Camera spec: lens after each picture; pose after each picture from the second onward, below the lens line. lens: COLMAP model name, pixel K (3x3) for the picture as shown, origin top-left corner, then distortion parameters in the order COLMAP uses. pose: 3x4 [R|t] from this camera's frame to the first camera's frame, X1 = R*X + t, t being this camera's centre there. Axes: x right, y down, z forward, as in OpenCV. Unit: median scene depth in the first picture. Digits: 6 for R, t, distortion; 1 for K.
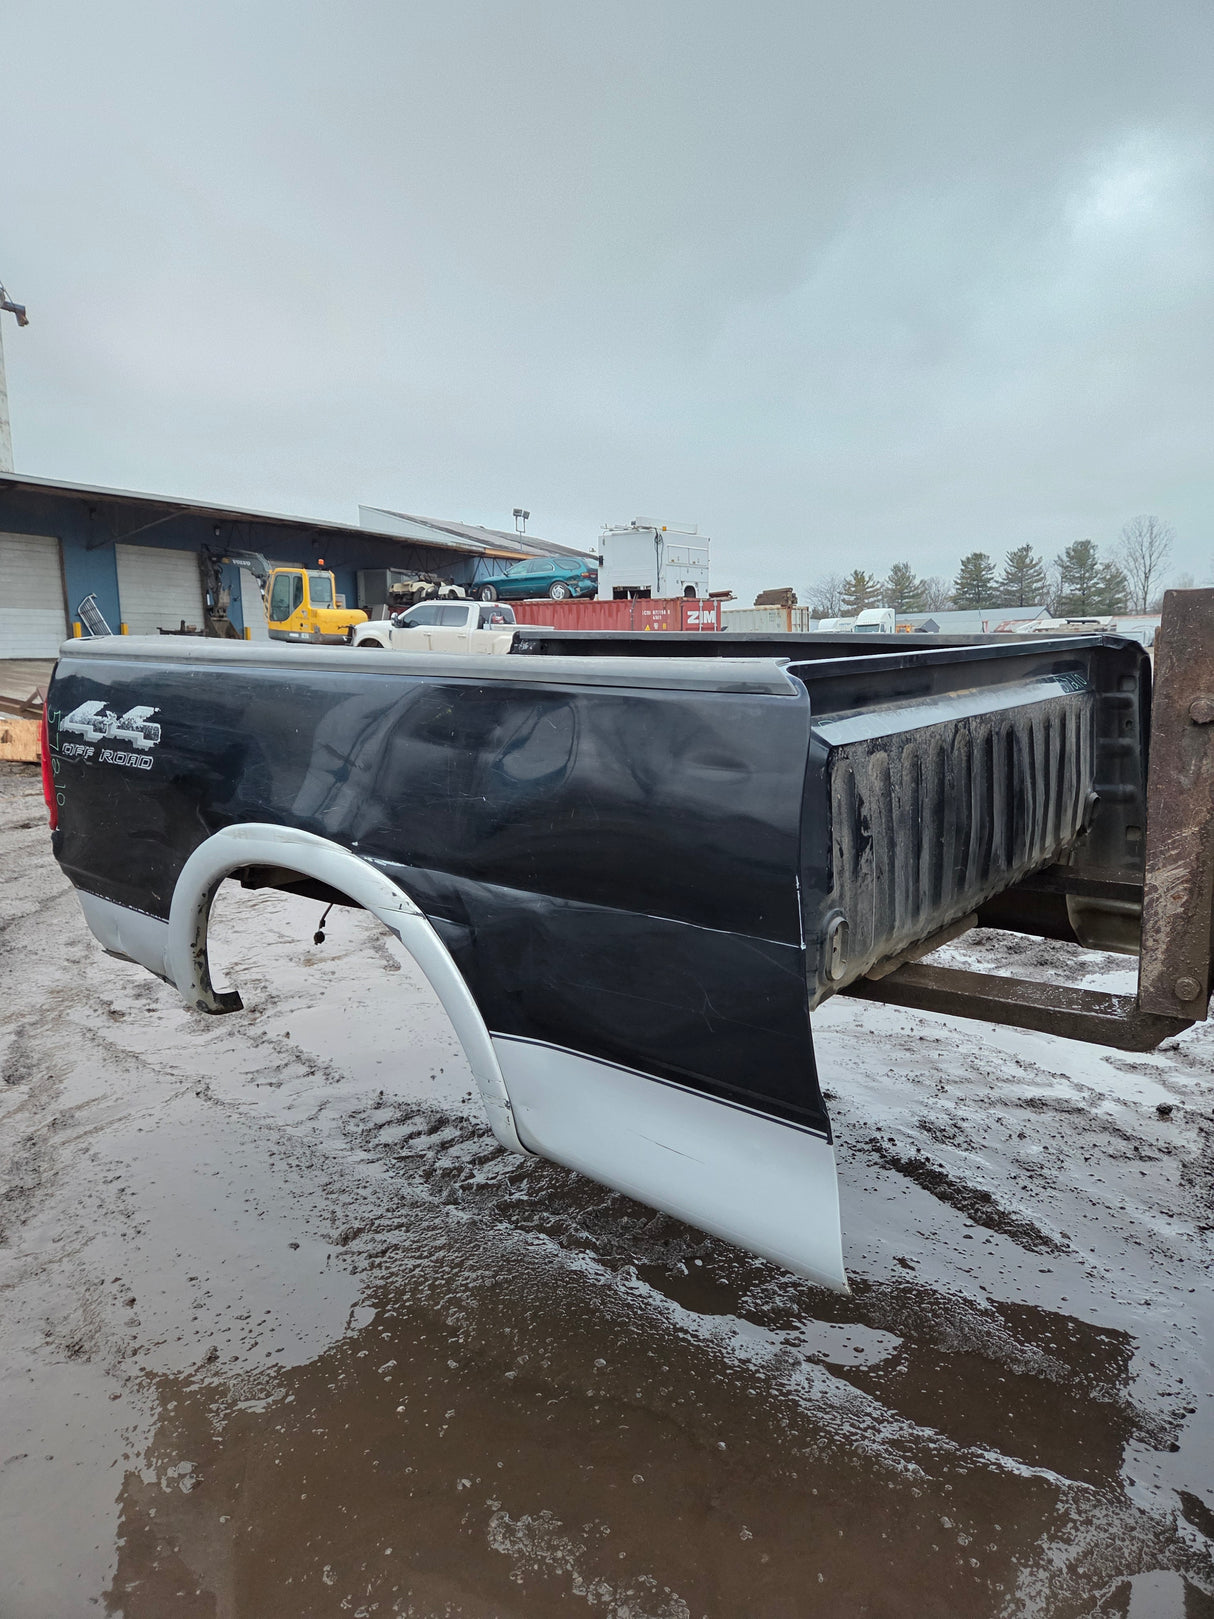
lens RADIAL K [[1107.9, 0, 522.9], [0, 1107.9, 805.3], [0, 0, 1]] dist [0.050795, -0.000666]
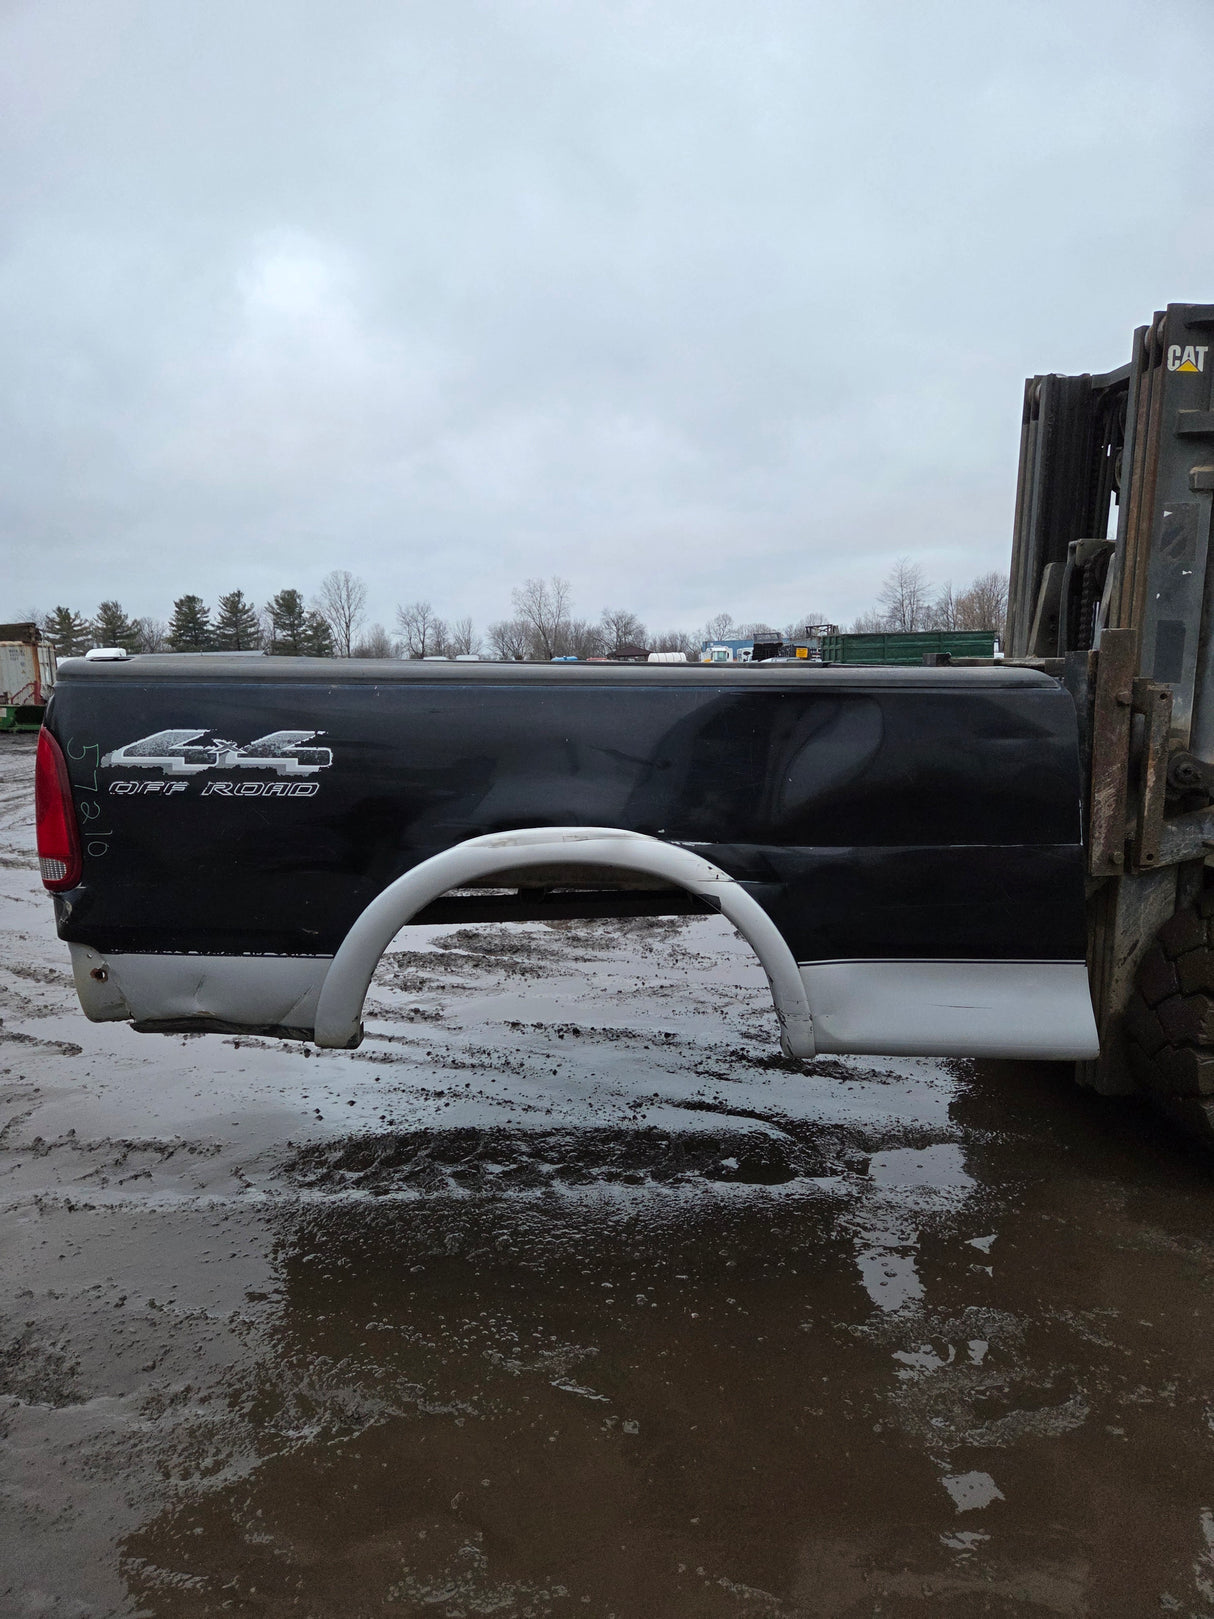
lens RADIAL K [[1124.9, 0, 604.3], [0, 1124.9, 816.4], [0, 0, 1]] dist [0.077661, -0.061699]
pose [[0.753009, -0.082932, 0.652763, -0.769804], [0.102049, 0.994742, 0.008659, 0.001866], [-0.650048, 0.060093, 0.757513, 0.112739]]
